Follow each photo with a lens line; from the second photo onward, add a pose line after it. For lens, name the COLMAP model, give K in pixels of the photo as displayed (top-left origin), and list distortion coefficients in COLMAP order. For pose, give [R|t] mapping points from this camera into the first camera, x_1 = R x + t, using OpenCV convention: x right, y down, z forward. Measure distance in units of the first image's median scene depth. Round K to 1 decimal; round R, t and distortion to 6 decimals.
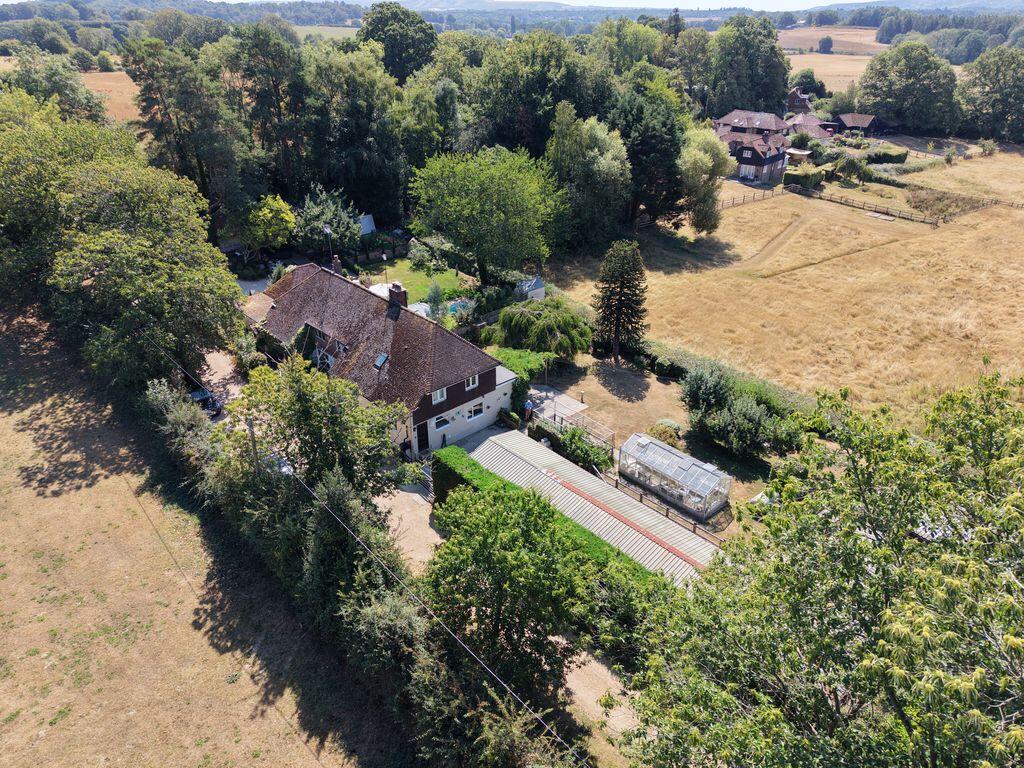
lens RADIAL K [[683.4, 0, 510.6], [0, 683.4, 388.7], [0, 0, 1]] dist [0.009499, -0.007919]
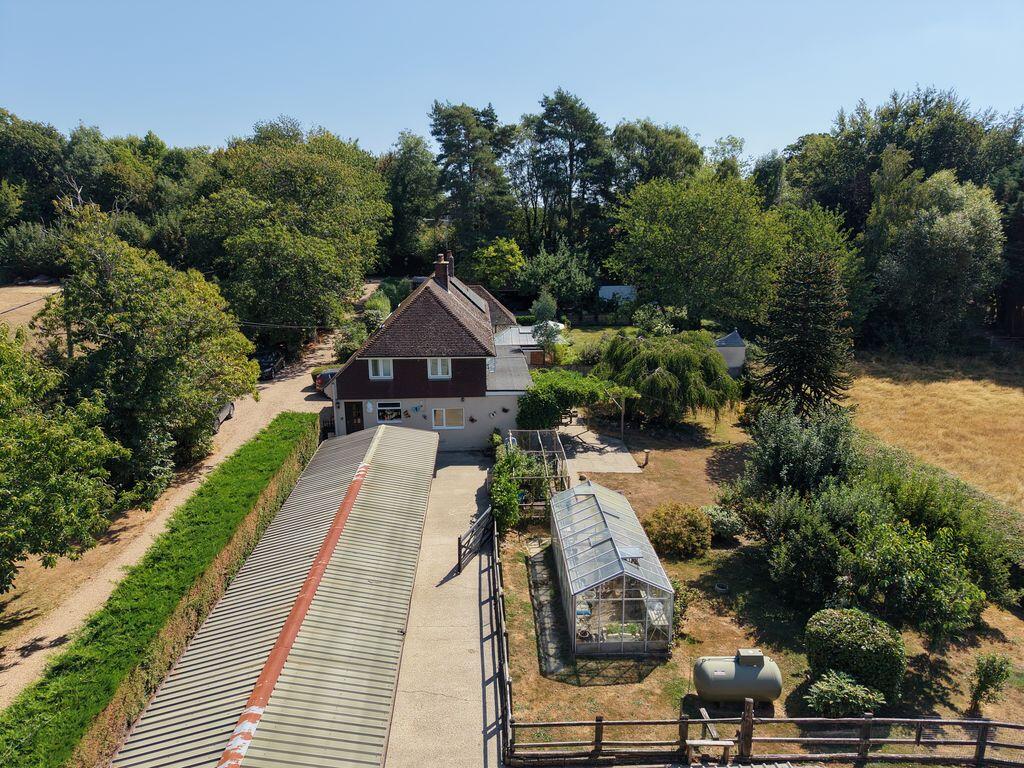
lens RADIAL K [[683.4, 0, 510.6], [0, 683.4, 388.7], [0, 0, 1]] dist [0.009499, -0.007919]
pose [[0.765699, 0.148899, -0.625727, 0.381491], [-0.309236, 0.938245, -0.155143, 0.083635], [0.563984, 0.312290, 0.764458, 0.444892]]
